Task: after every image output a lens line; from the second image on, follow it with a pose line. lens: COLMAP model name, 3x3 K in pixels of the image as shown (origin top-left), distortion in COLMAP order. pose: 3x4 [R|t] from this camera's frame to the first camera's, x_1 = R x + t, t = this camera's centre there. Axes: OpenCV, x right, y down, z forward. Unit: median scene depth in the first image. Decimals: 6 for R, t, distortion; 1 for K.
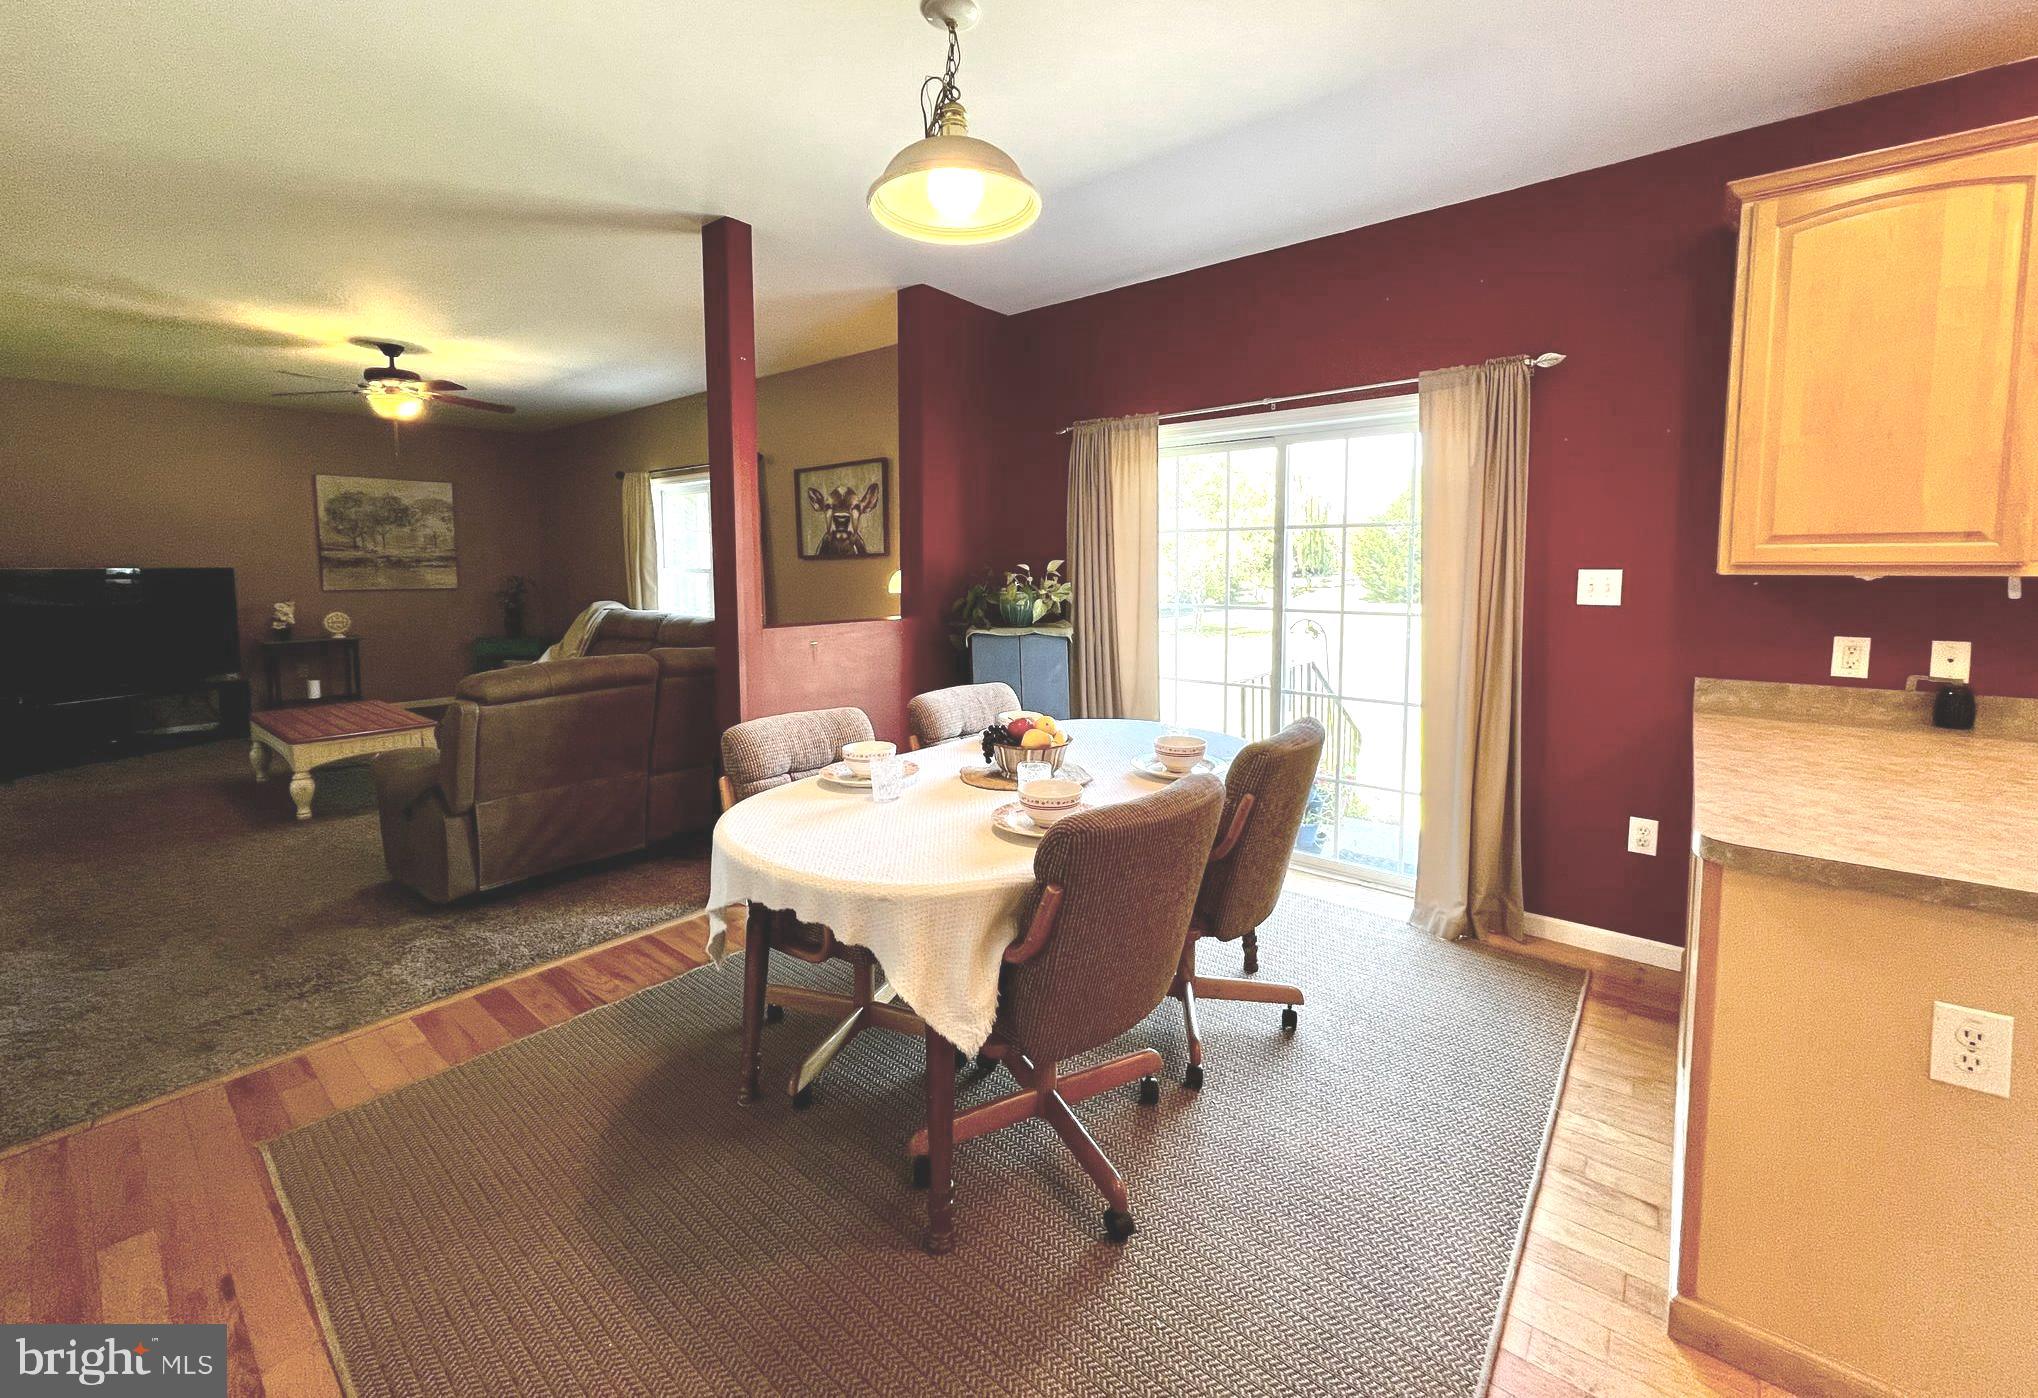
lens RADIAL K [[816.3, 0, 1020.3], [0, 816.3, 629.0], [0, 0, 1]] dist [-0.000171, -0.000011]
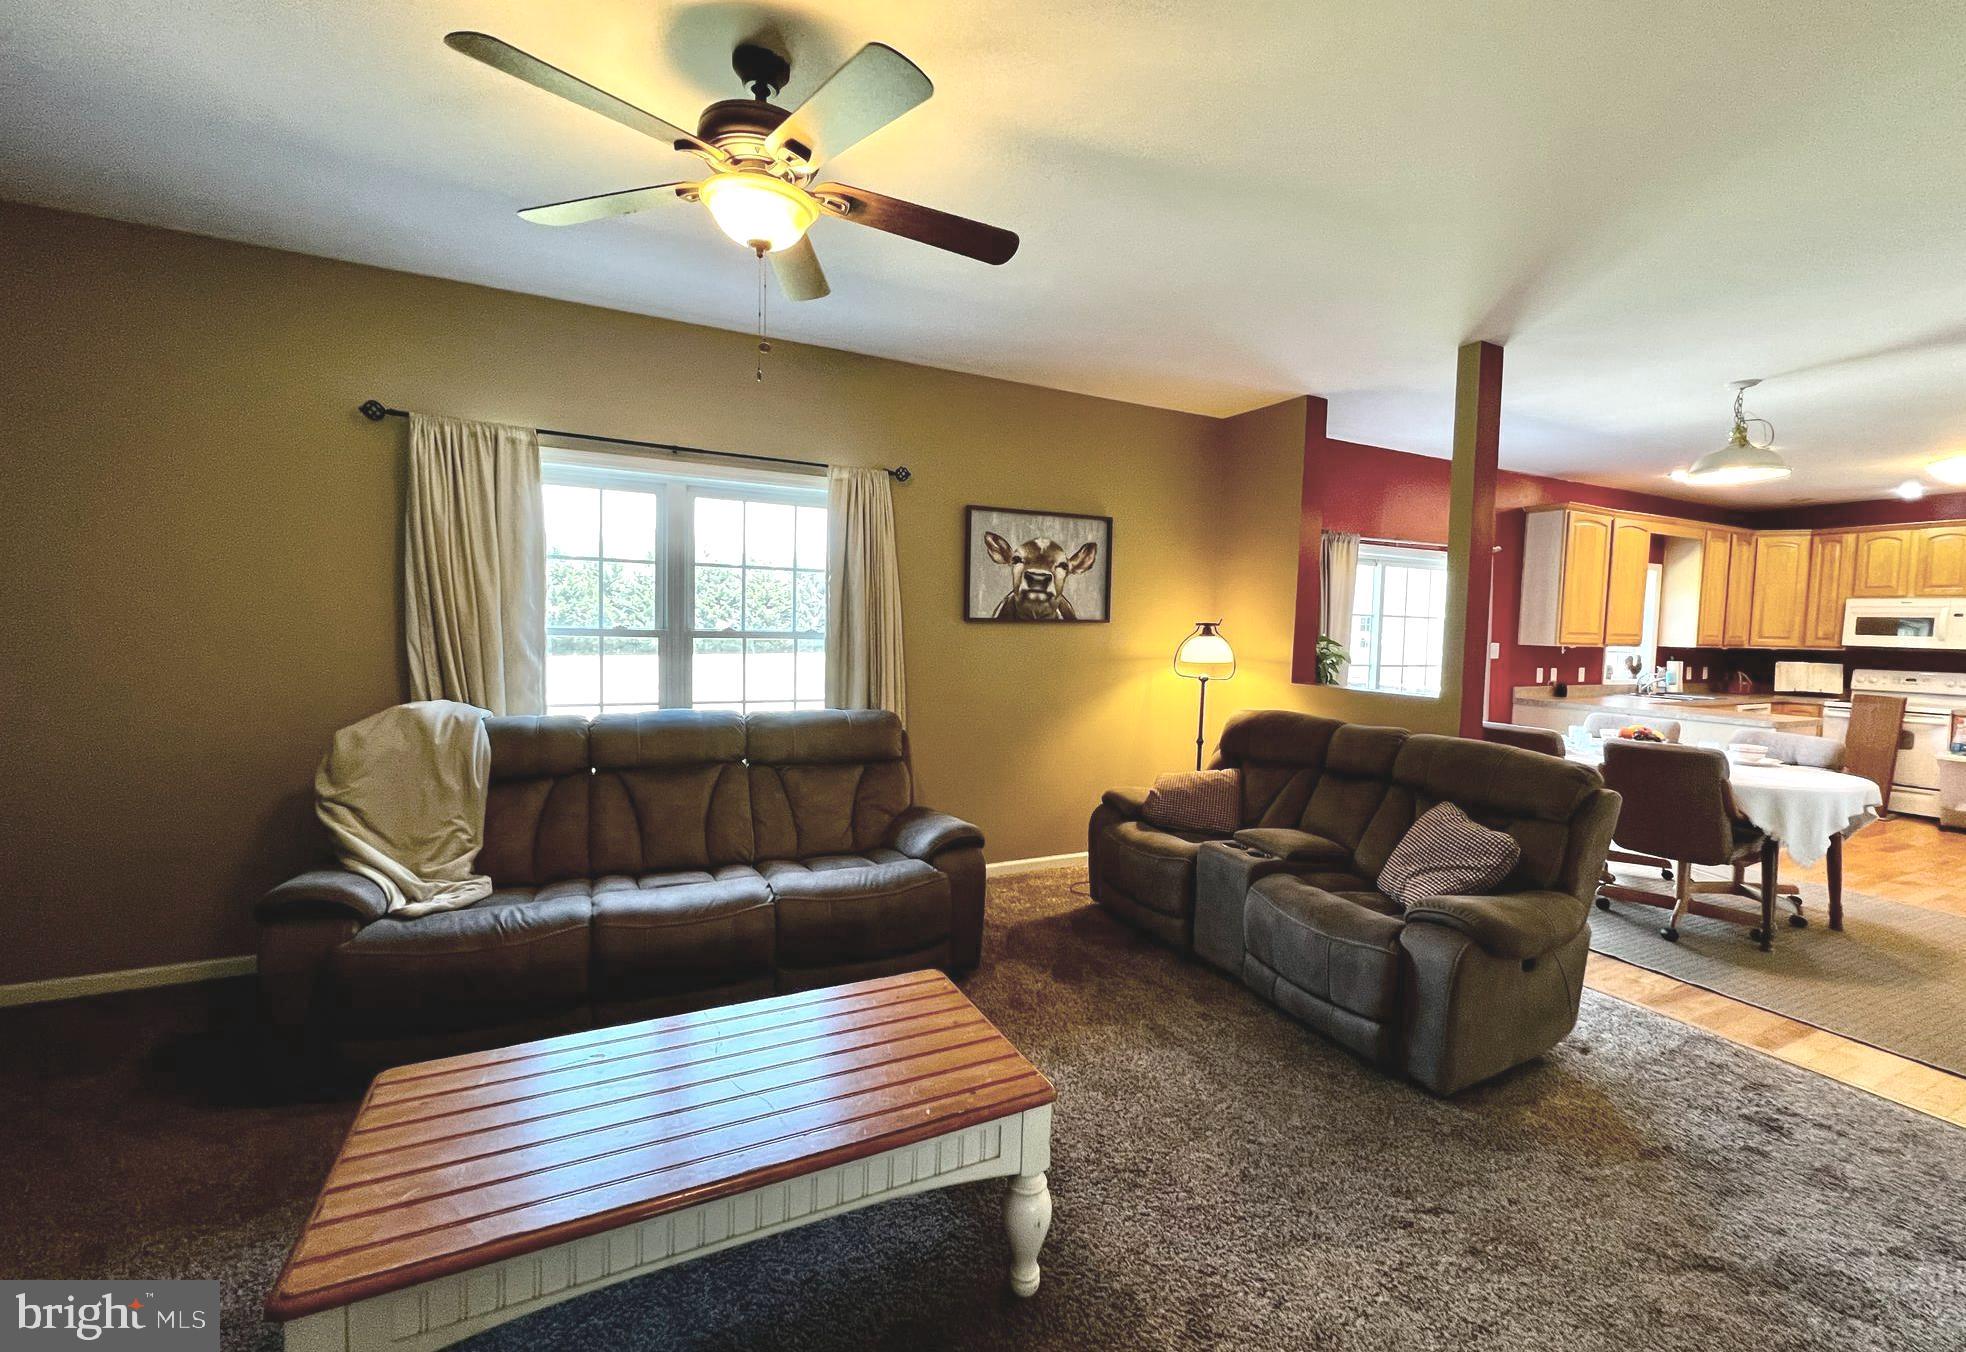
lens RADIAL K [[813.1, 0, 1018.9], [0, 813.1, 678.7], [0, 0, 1]] dist [-0.001036, -0.000146]
pose [[0.394603, -0.046621, 0.917668, -0.983727], [0.049627, 0.998336, 0.029379, -0.054609], [-0.917511, 0.033948, 0.396259, 0.678812]]
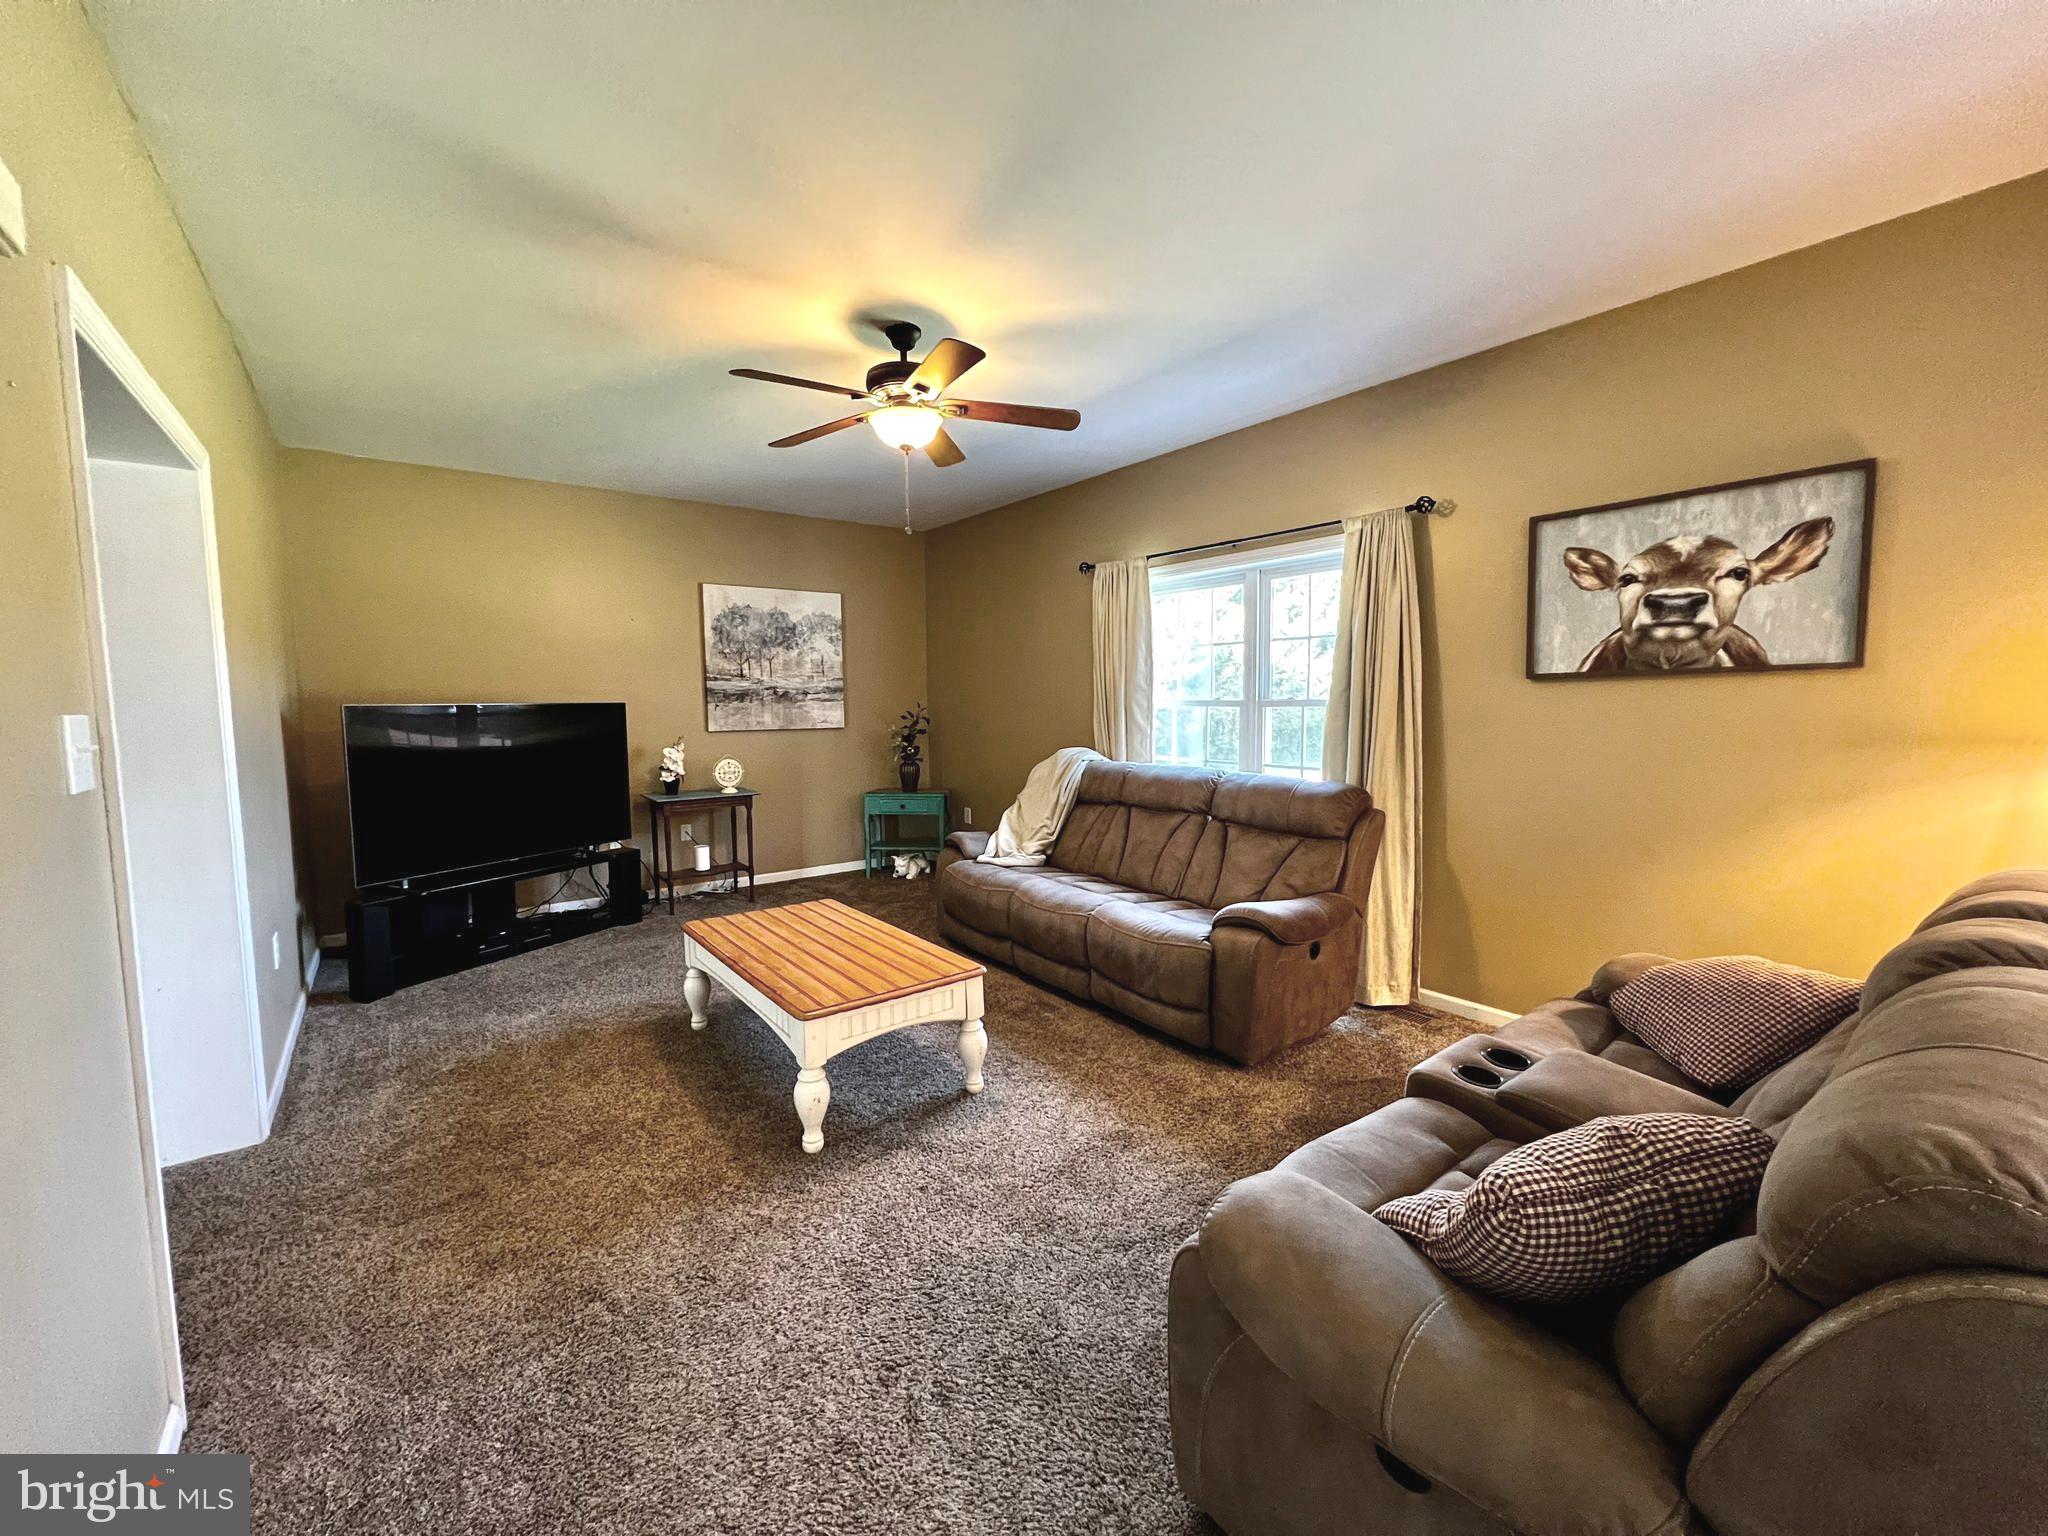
lens RADIAL K [[819.8, 0, 1024.0], [0, 819.8, 768.0], [0, 0, 1]] dist [0.001644, 0.000168]
pose [[0.972554, 0.013313, -0.232297, -0.489280], [-0.012025, 0.999903, 0.006961, -0.027057], [0.232368, -0.003976, 0.972620, 0.393057]]
